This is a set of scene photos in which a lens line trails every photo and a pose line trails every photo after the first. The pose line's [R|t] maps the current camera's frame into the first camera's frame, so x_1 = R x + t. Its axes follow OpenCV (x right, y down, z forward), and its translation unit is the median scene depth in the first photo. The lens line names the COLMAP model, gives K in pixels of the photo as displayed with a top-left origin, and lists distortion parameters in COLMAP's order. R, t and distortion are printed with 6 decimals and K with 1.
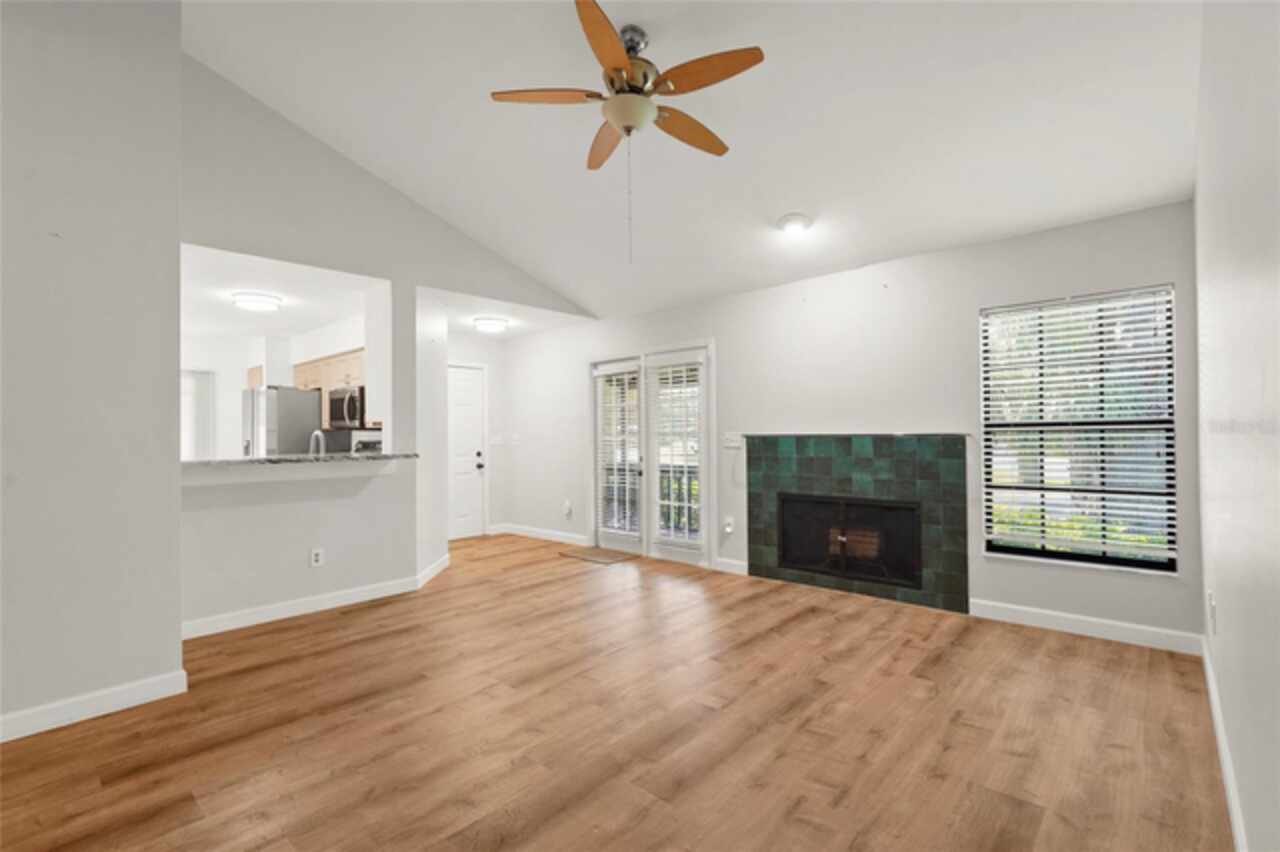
lens RADIAL K [[573.6, 0, 638.5], [0, 573.6, 428.4], [0, 0, 1]] dist [-0.000941, 0.000301]
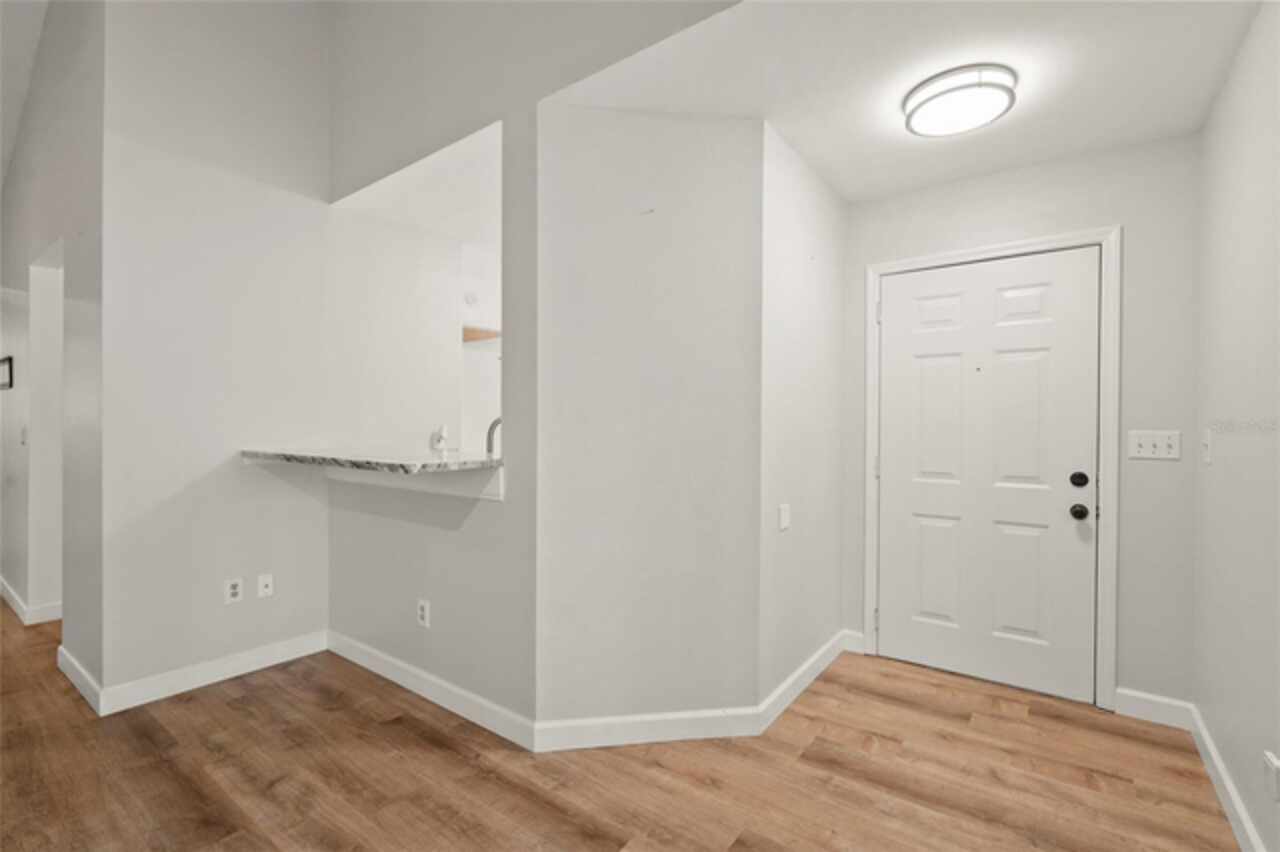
lens RADIAL K [[573.6, 0, 633.9], [0, 573.6, 430.3], [0, 0, 1]] dist [-0.000941, 0.000301]
pose [[0.096324, 0.019669, -0.995156, 0.101343], [0.005129, 0.999782, 0.020257, 0.008523], [0.995337, -0.007055, 0.096202, 1.201954]]
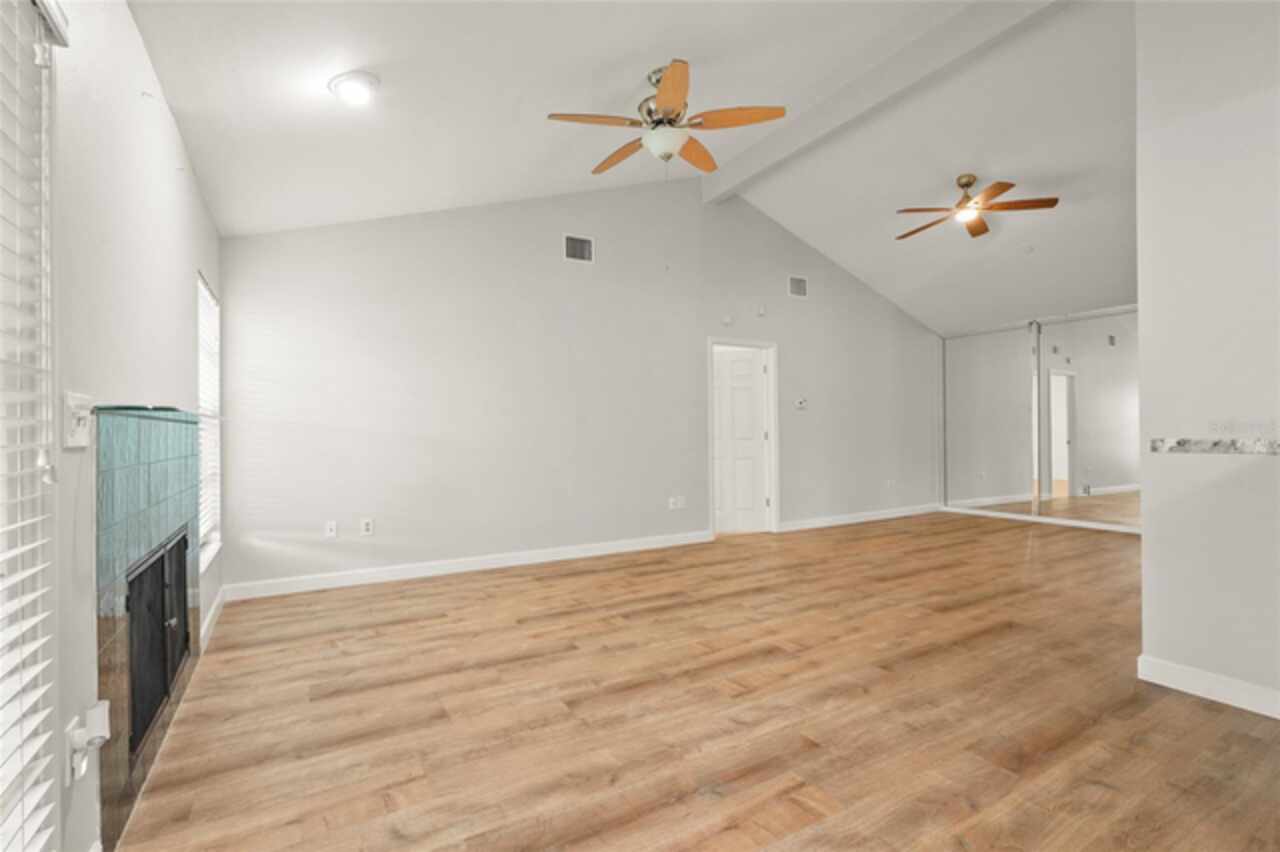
lens RADIAL K [[573.6, 0, 639.7], [0, 573.6, 432.6], [0, 0, 1]] dist [-0.000941, 0.000301]
pose [[-0.956374, 0.019114, 0.291520, -0.205142], [0.015537, 0.999773, -0.014579, 0.043425], [-0.291732, -0.009414, -0.956454, 1.485251]]
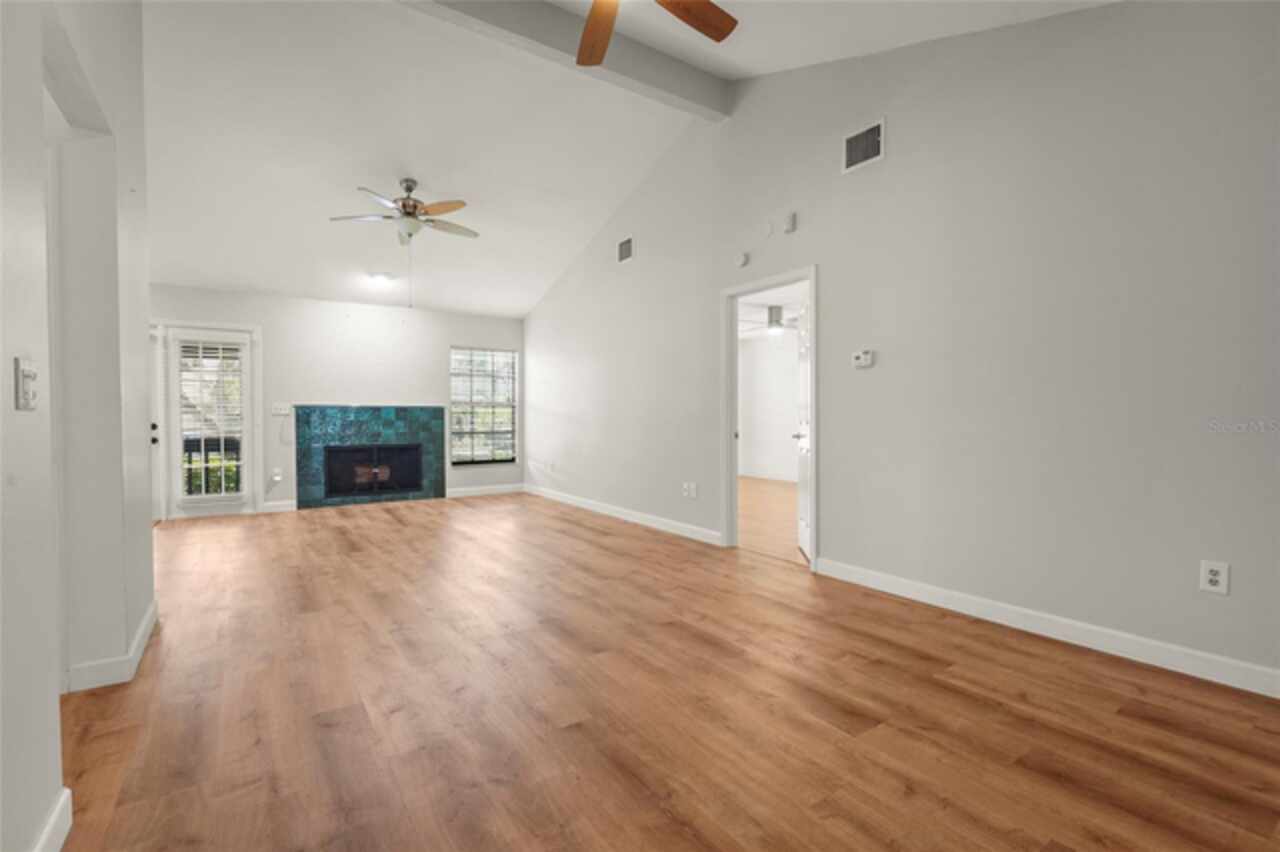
lens RADIAL K [[573.6, 0, 638.3], [0, 573.6, 429.1], [0, 0, 1]] dist [-0.000941, 0.000301]
pose [[0.231419, -0.009277, 0.972810, -1.148483], [-0.014186, 0.999816, 0.012909, 0.047988], [-0.972751, -0.016788, 0.231245, -0.104572]]
